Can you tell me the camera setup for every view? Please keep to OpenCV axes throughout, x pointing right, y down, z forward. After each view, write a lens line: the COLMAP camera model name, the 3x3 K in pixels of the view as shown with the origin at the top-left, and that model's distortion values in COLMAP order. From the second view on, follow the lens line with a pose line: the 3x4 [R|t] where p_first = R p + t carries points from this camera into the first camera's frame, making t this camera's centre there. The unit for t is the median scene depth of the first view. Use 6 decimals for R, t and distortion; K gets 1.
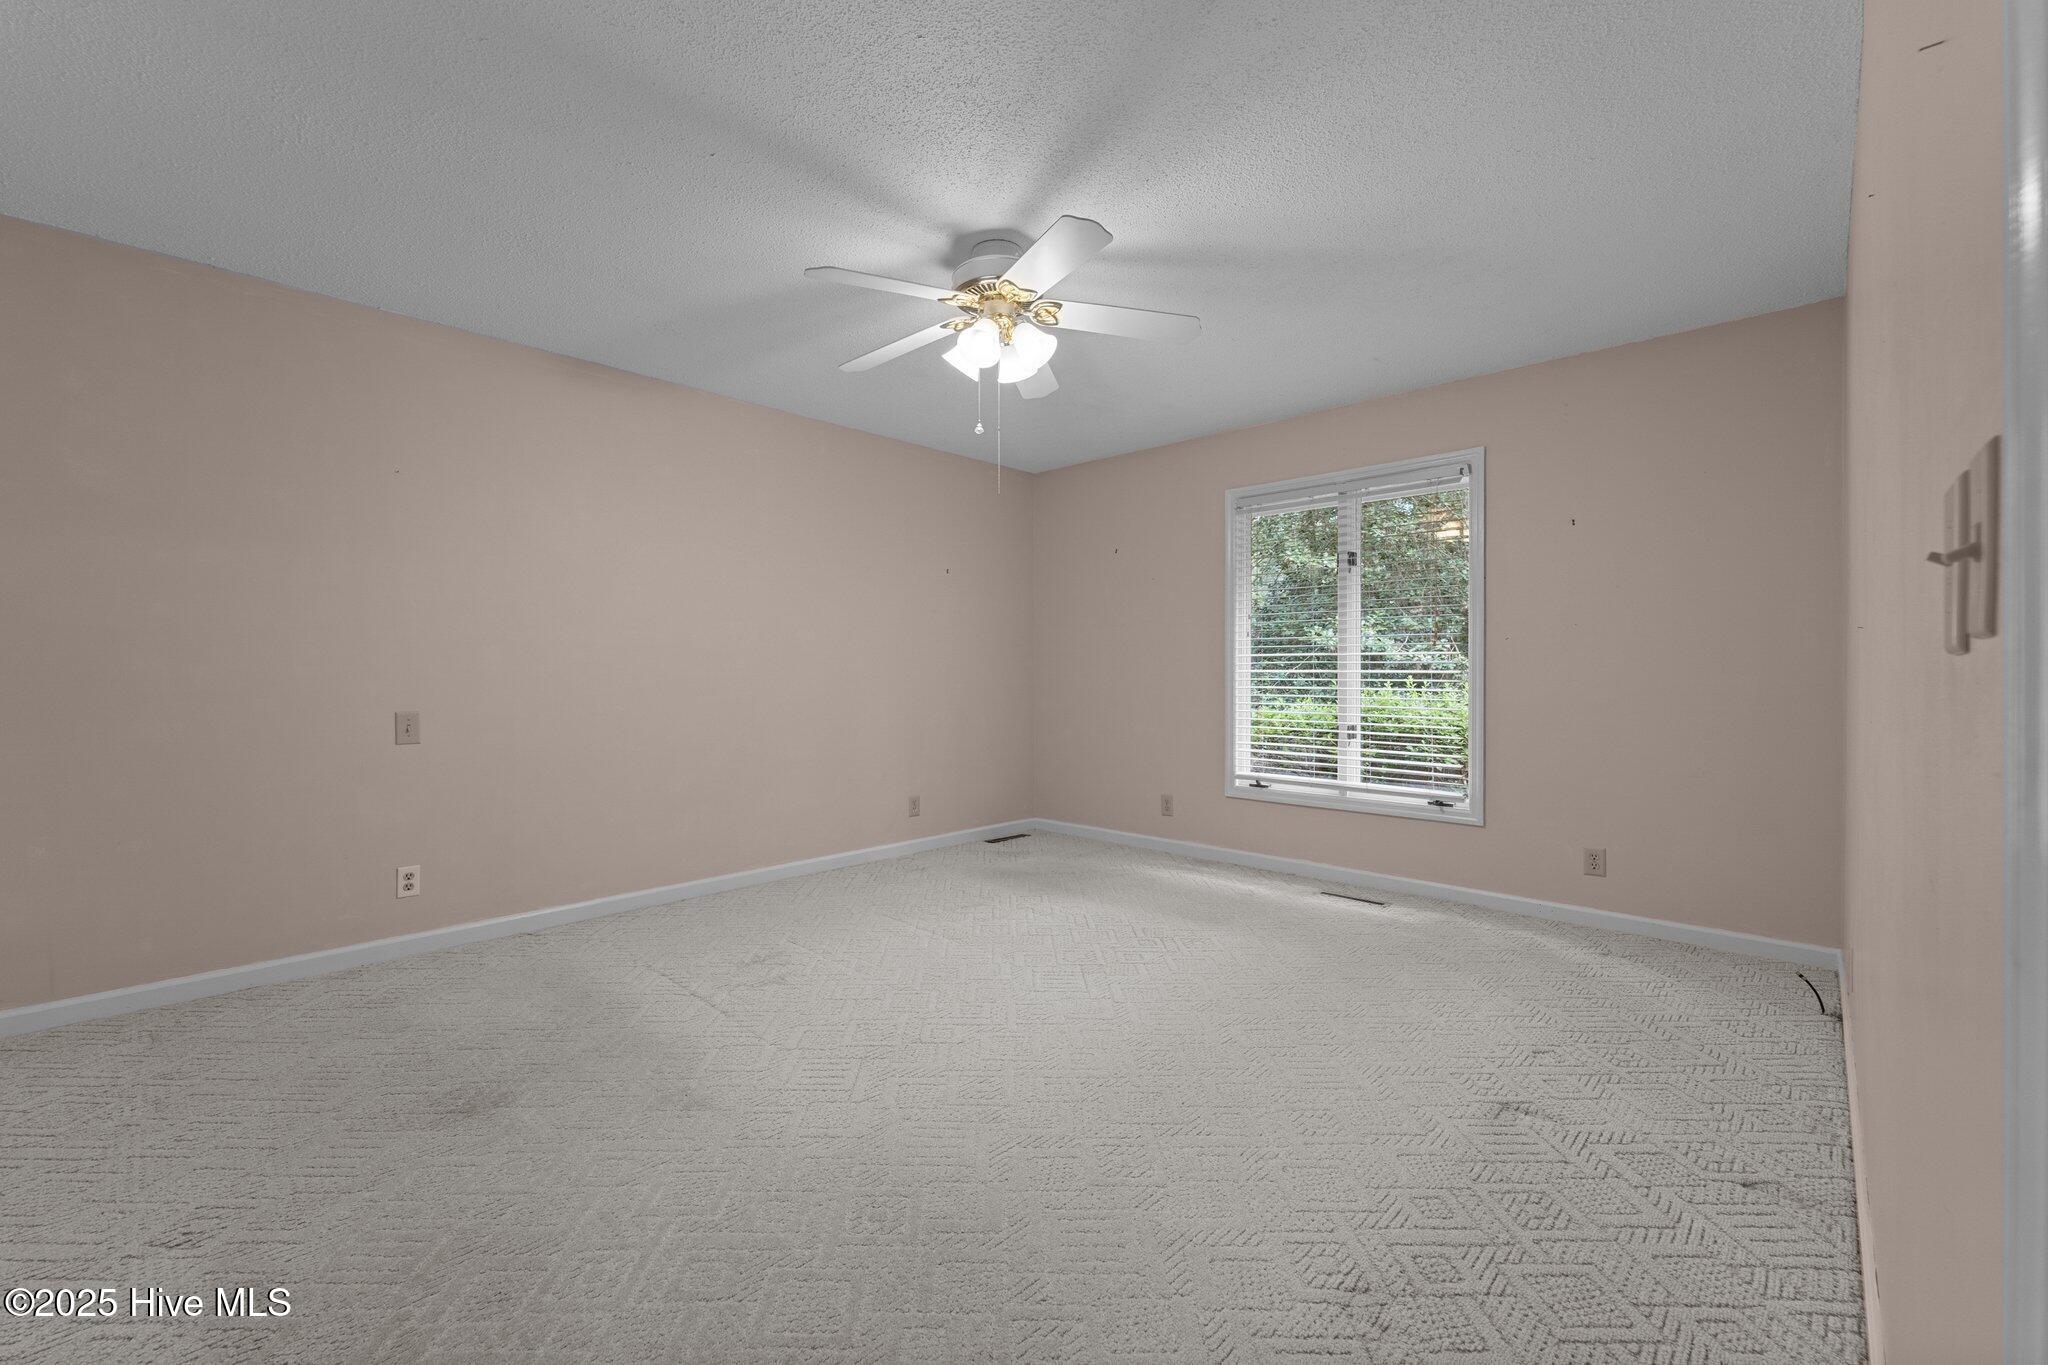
lens RADIAL K [[827.0, 0, 1019.2], [0, 827.0, 684.8], [0, 0, 1]] dist [0.003174, -0.003021]
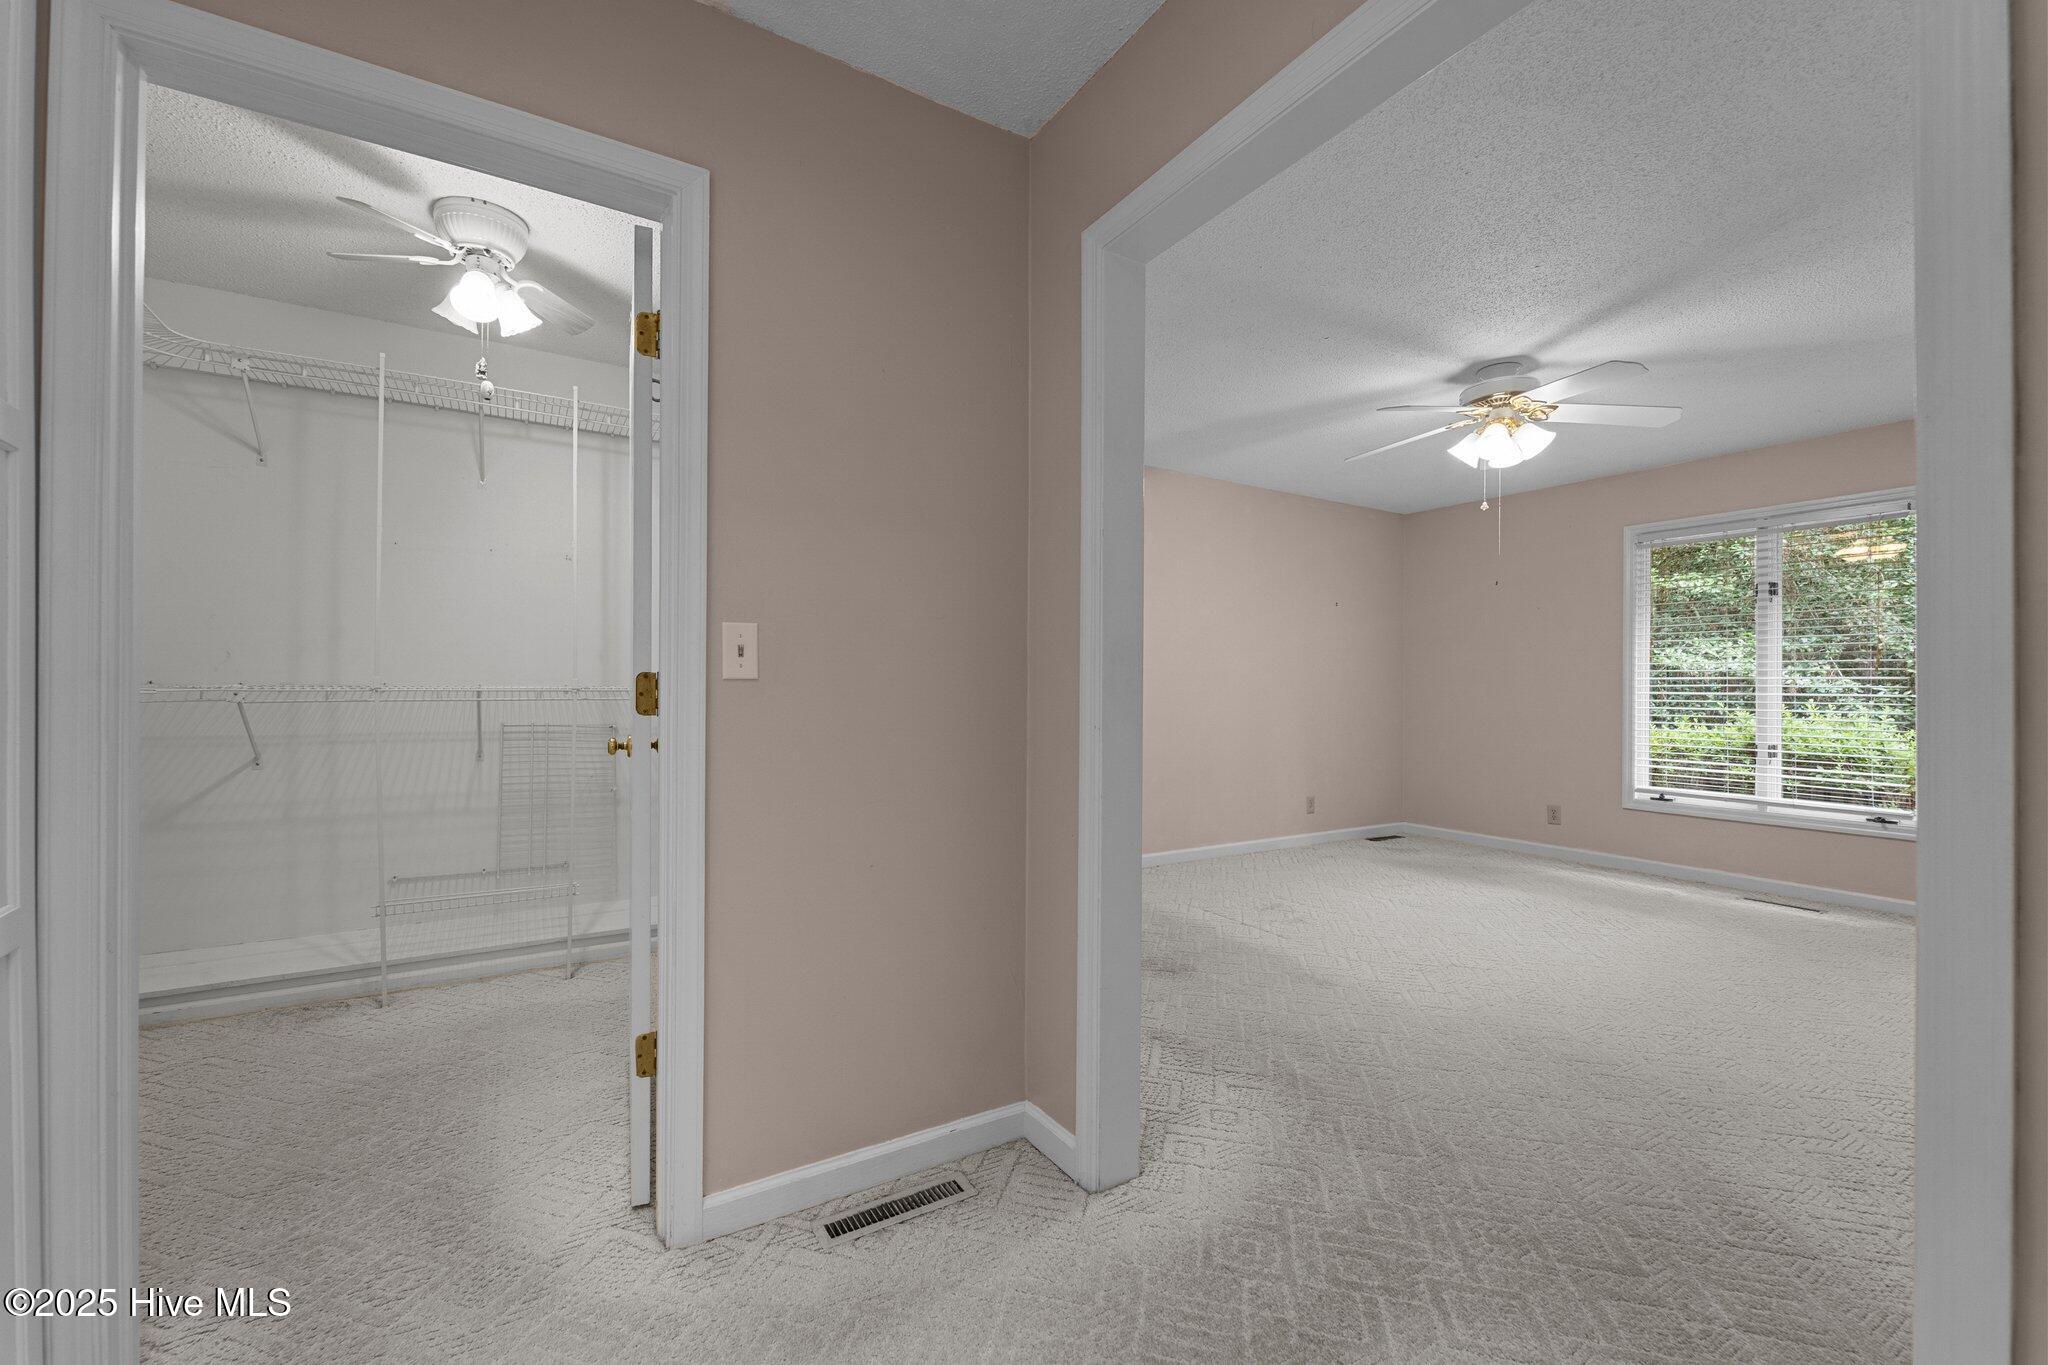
lens RADIAL K [[827.0, 0, 1019.2], [0, 827.0, 684.8], [0, 0, 1]] dist [0.003174, -0.003021]
pose [[0.966951, 0.009053, -0.254802, -0.265559], [-0.014329, 0.999719, -0.018858, 0.005937], [0.254560, 0.021886, 0.966809, -0.279790]]
